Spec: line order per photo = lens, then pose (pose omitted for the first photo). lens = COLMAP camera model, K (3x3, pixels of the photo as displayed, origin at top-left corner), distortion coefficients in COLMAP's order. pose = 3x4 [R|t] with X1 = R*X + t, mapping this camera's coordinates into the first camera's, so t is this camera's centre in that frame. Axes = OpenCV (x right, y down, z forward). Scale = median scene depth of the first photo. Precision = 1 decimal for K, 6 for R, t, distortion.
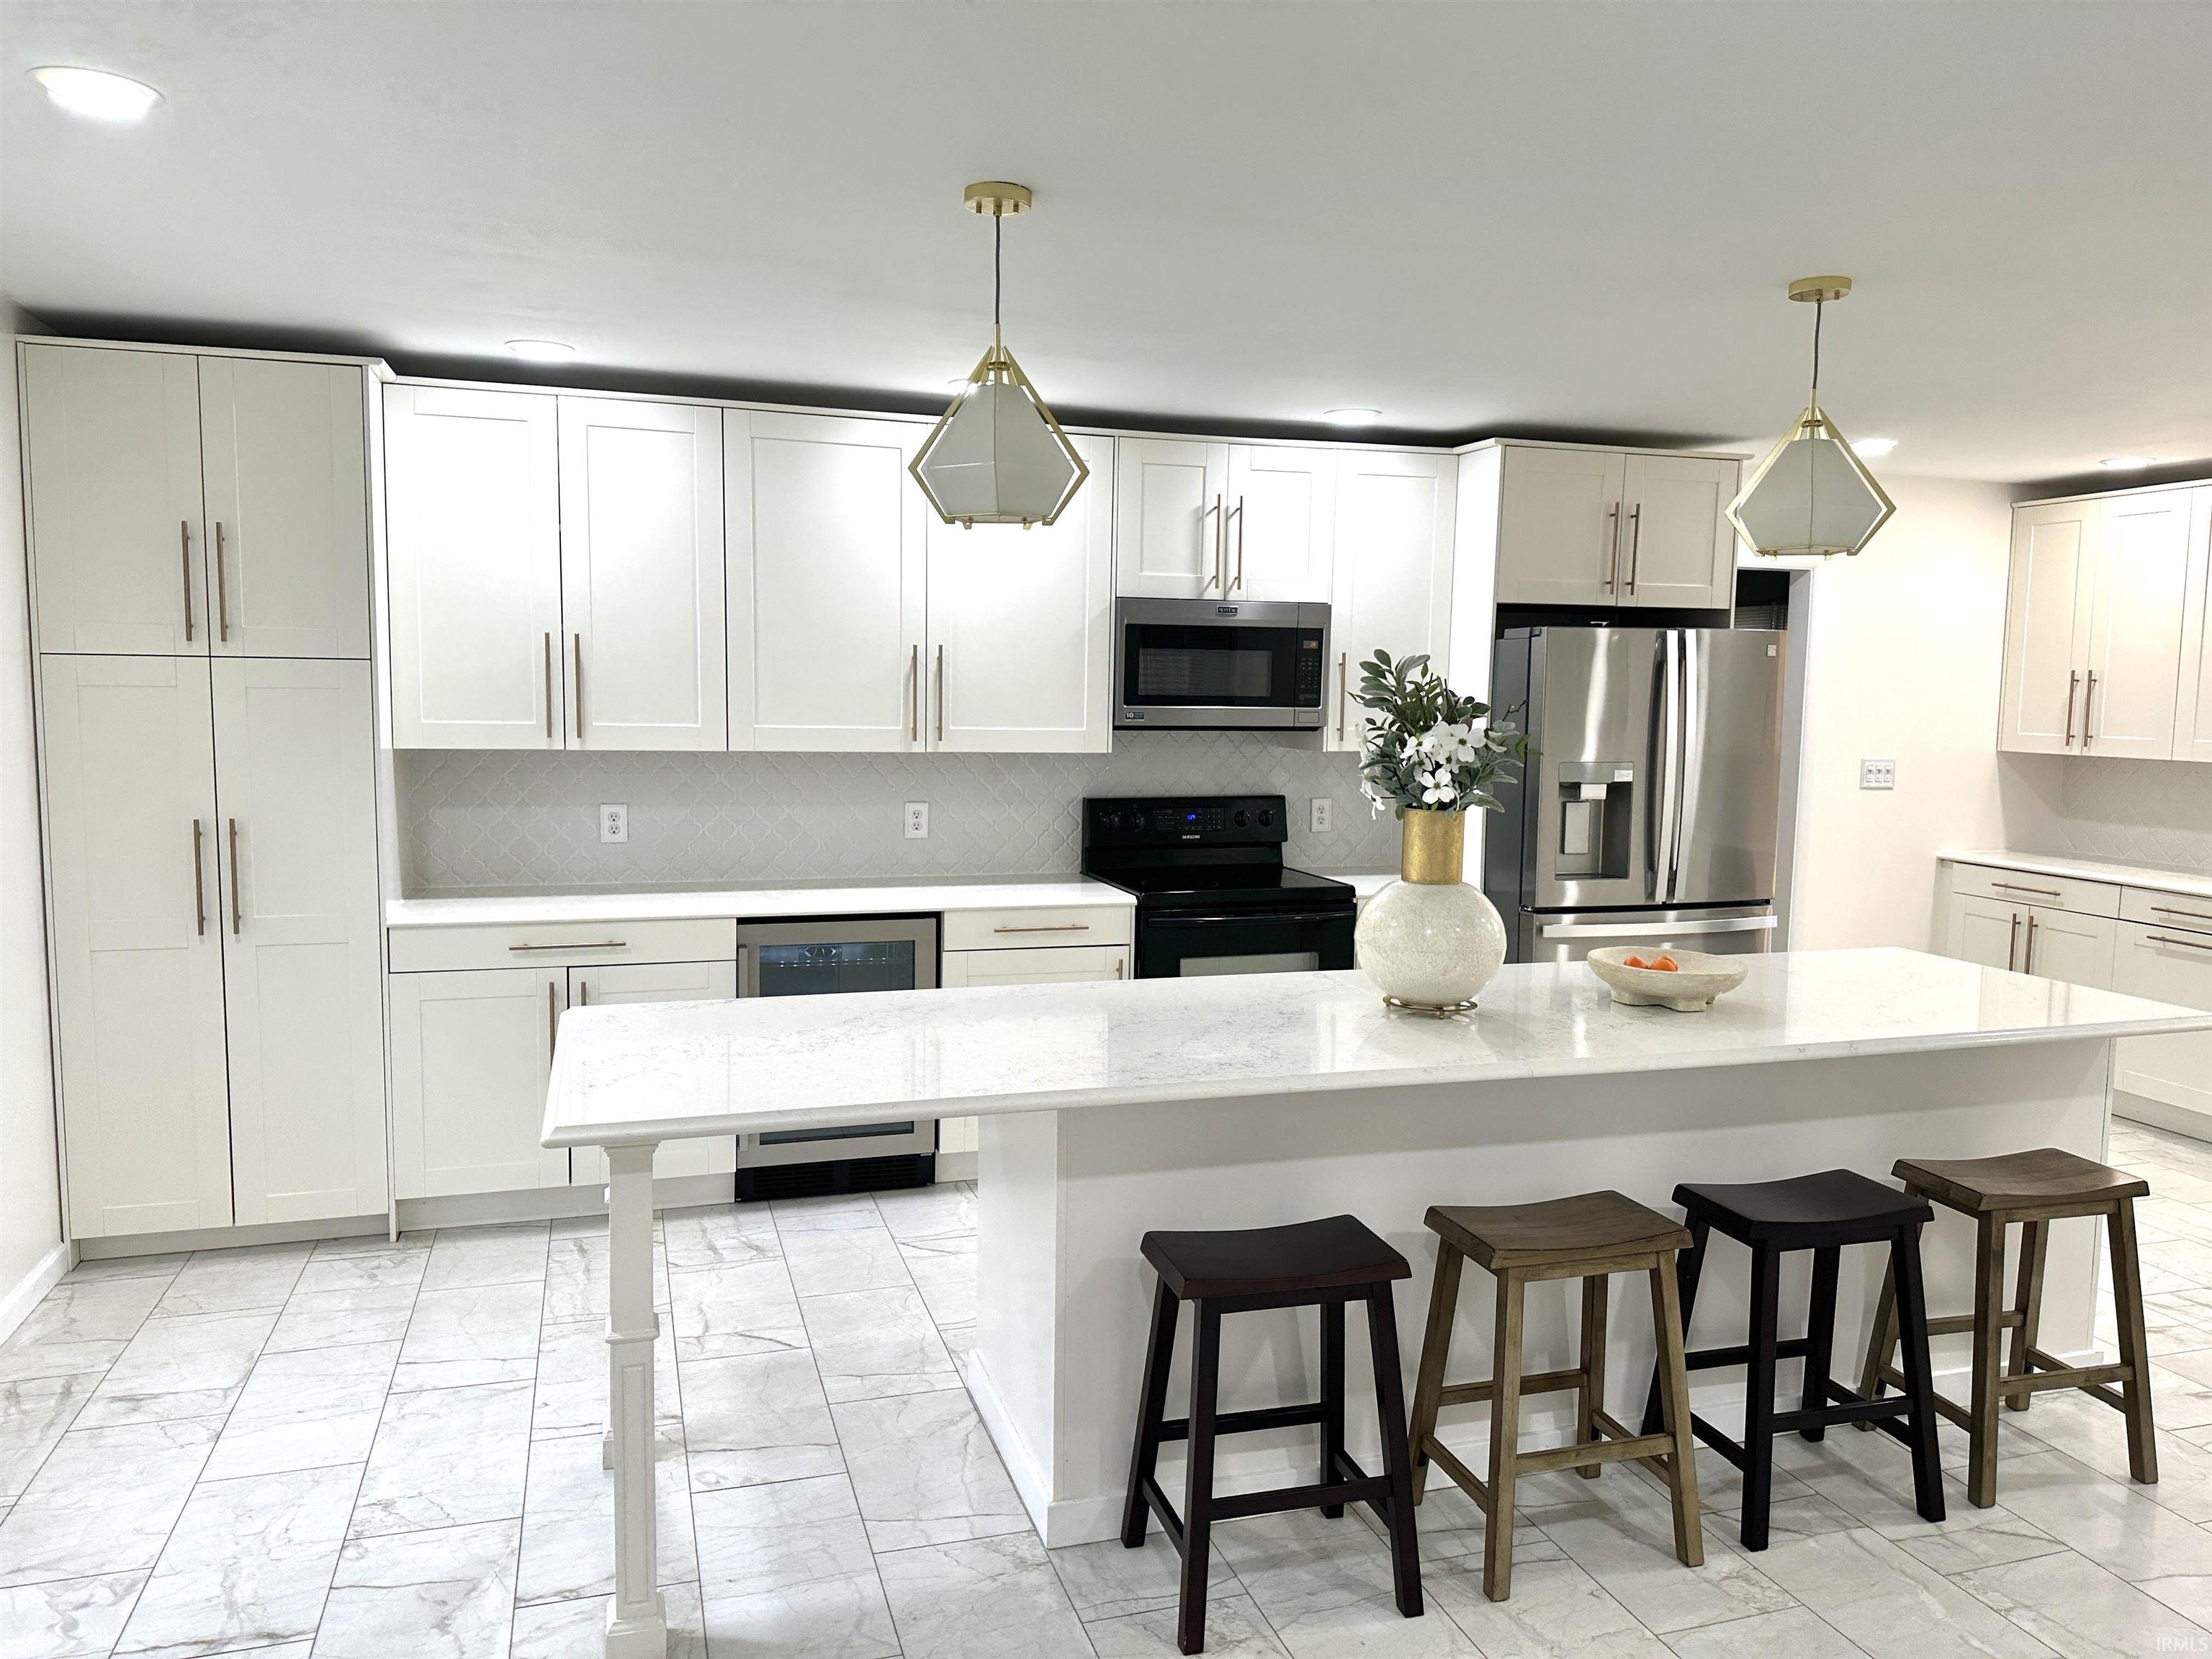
lens RADIAL K [[1545.2, 0, 1092.0], [0, 1545.2, 832.2], [0, 0, 1]] dist [0.046228, -0.047901]
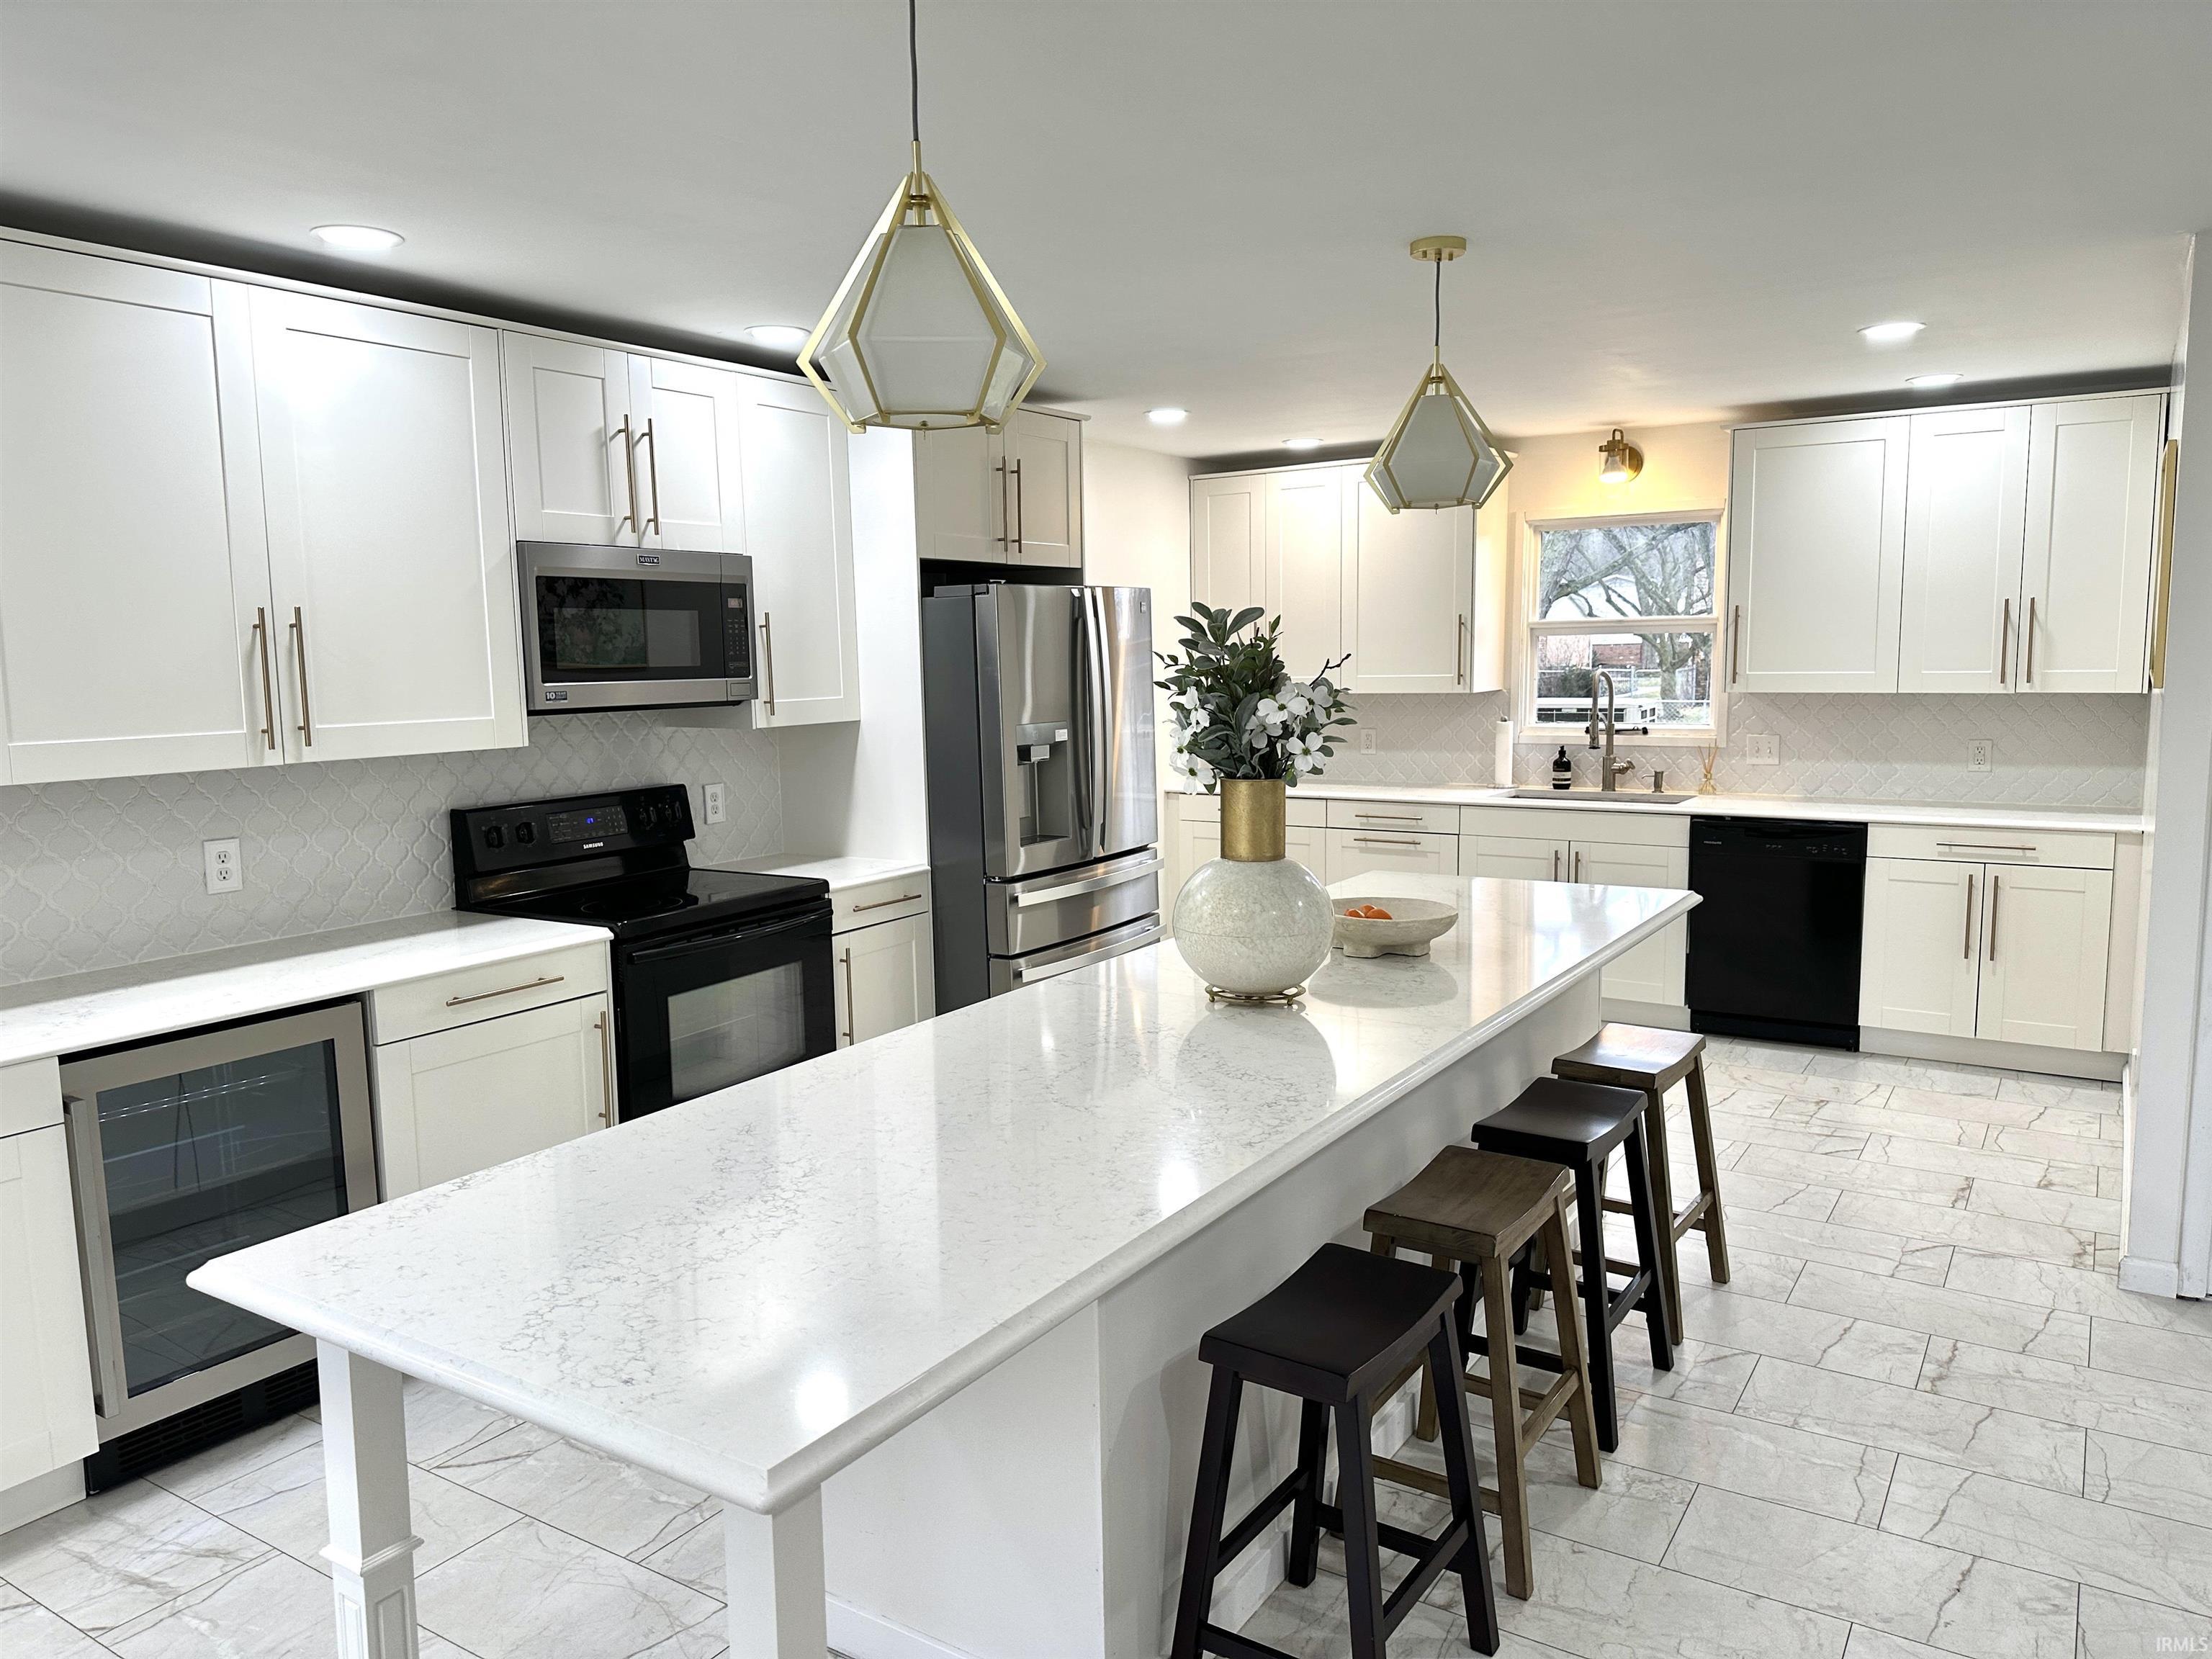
lens RADIAL K [[1545.2, 0, 1105.7], [0, 1545.2, 847.1], [0, 0, 1]] dist [0.046228, -0.047901]
pose [[0.766489, -0.112325, 0.632359, -0.285048], [0.092450, 0.993630, 0.064437, -0.027877], [-0.635569, 0.009071, 0.771991, 0.242508]]
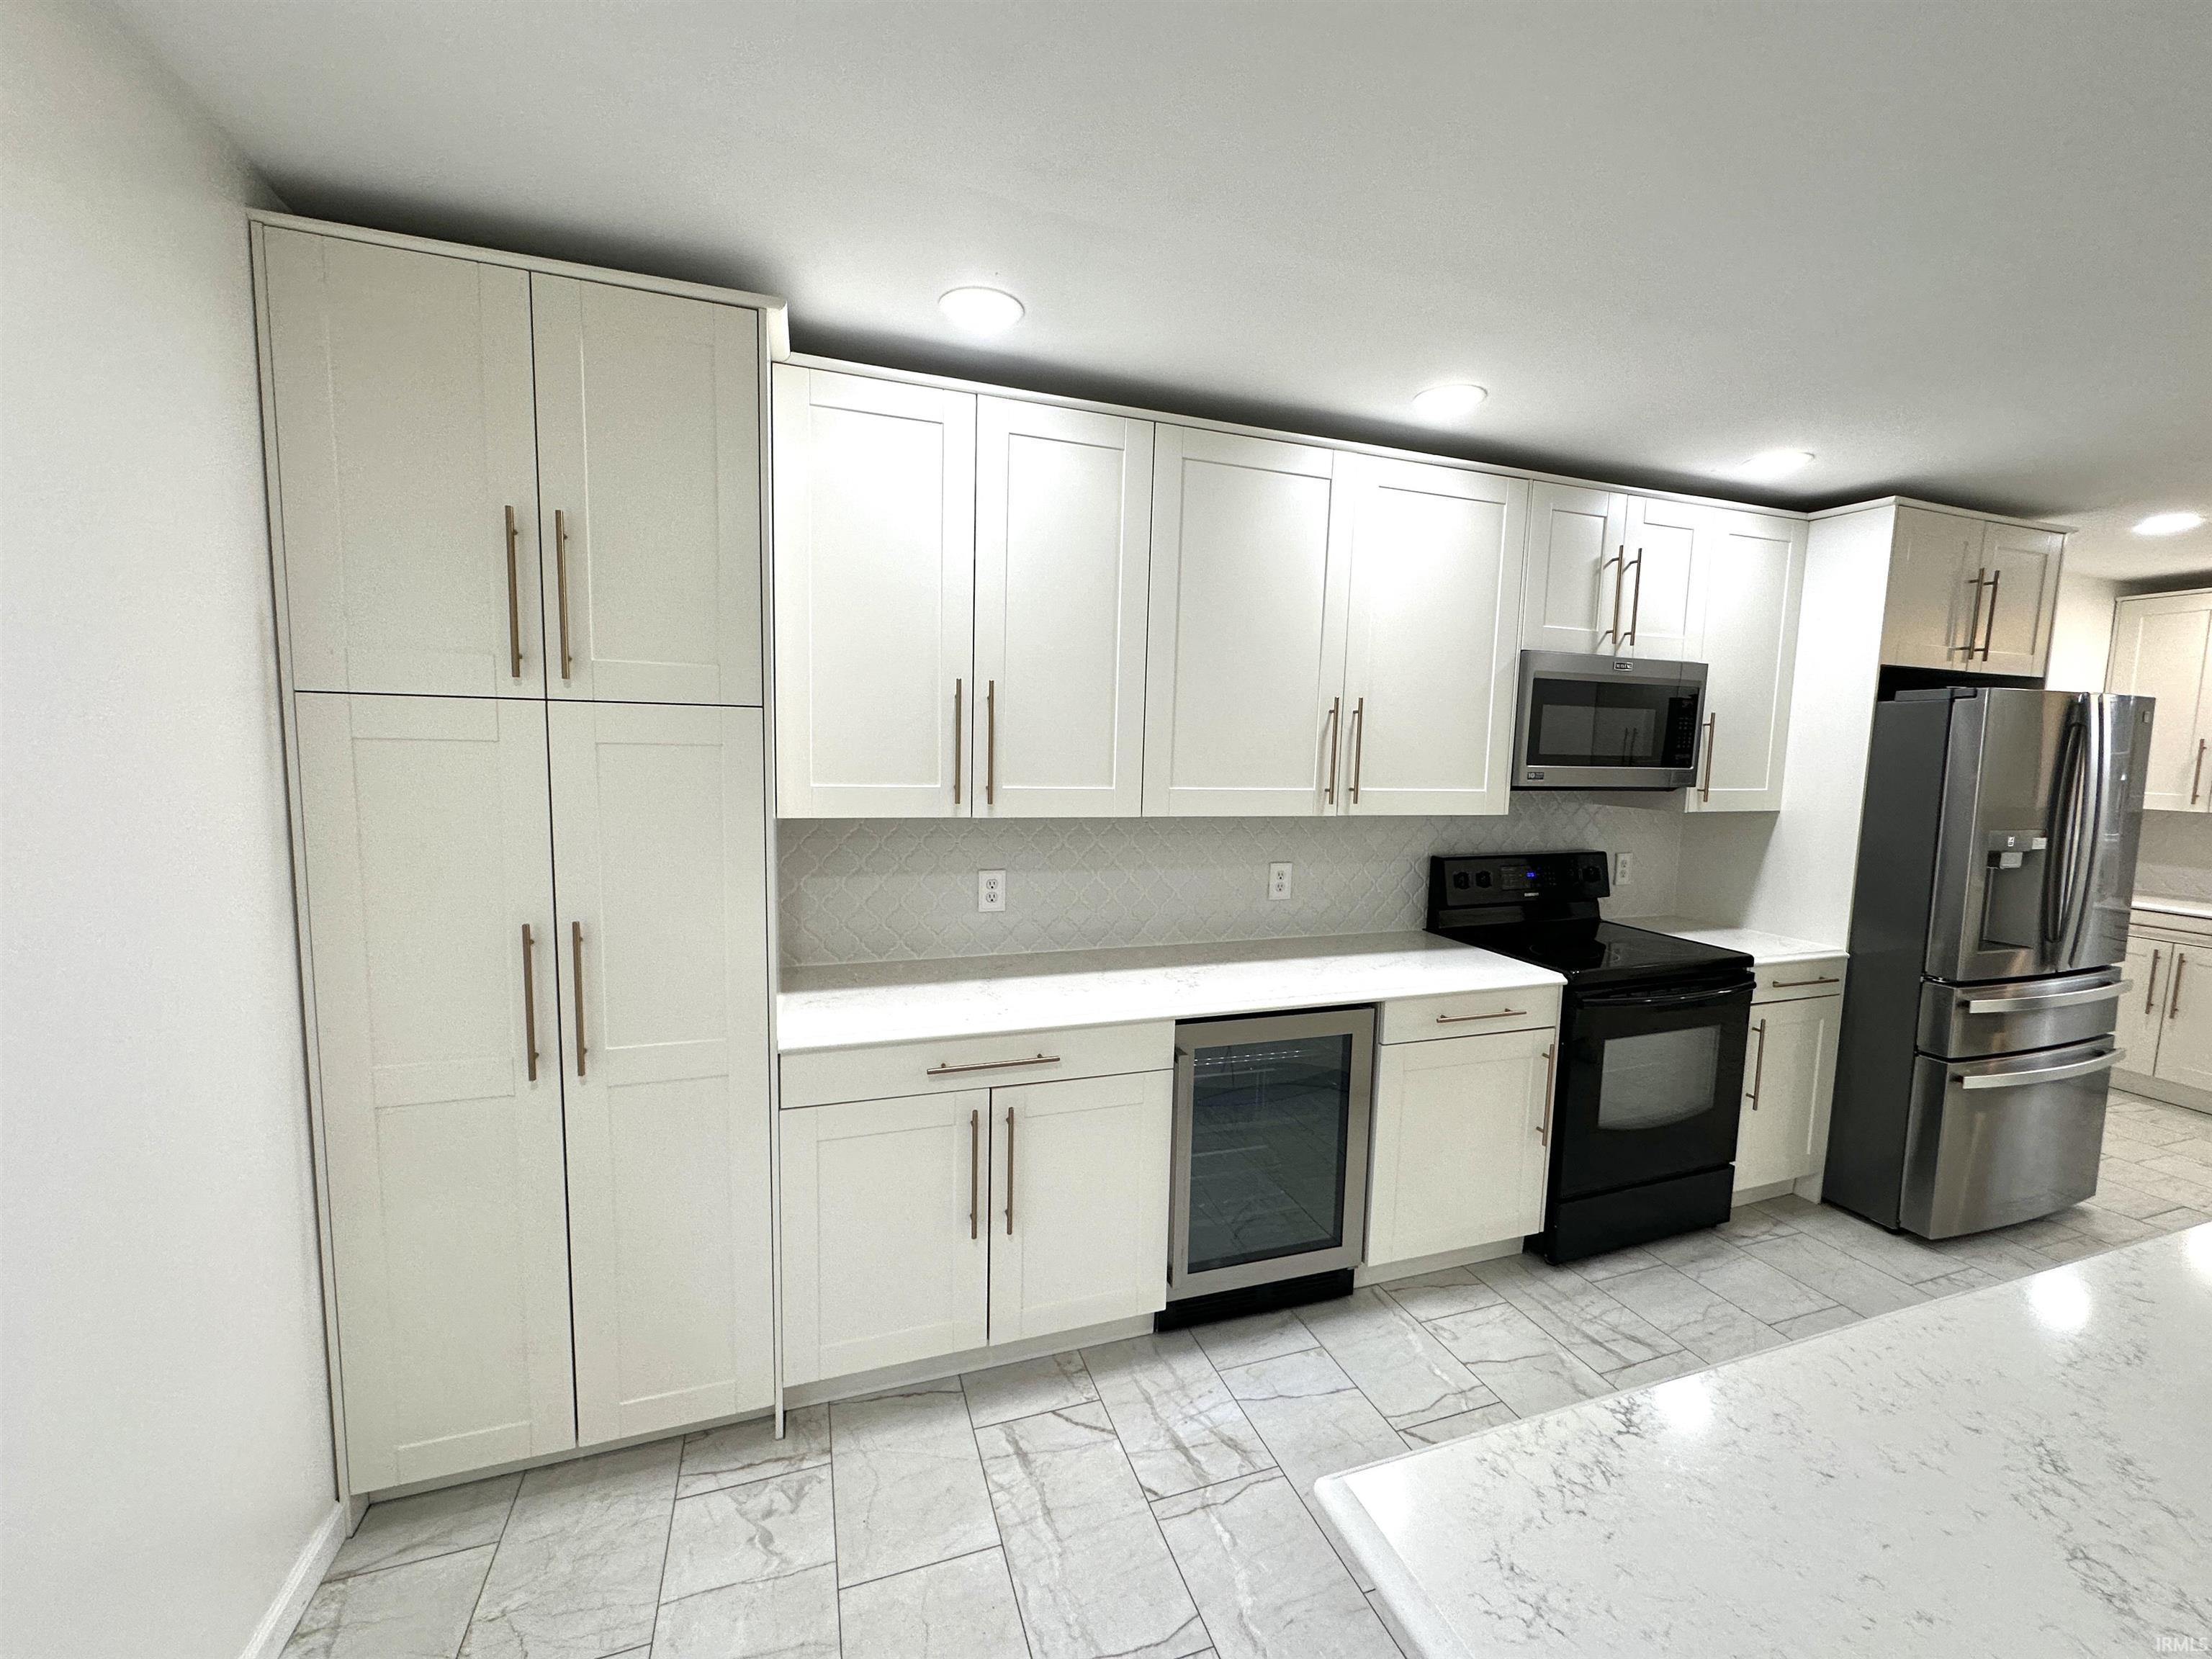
lens RADIAL K [[887.2, 0, 1103.7], [0, 887.2, 828.9], [0, 0, 1]] dist [-0.001779, 0.000549]
pose [[0.999537, 0.005101, 0.029992, -0.275392], [-0.005208, 0.999980, 0.003509, -0.047807], [-0.029973, -0.003664, 0.999544, 0.502239]]
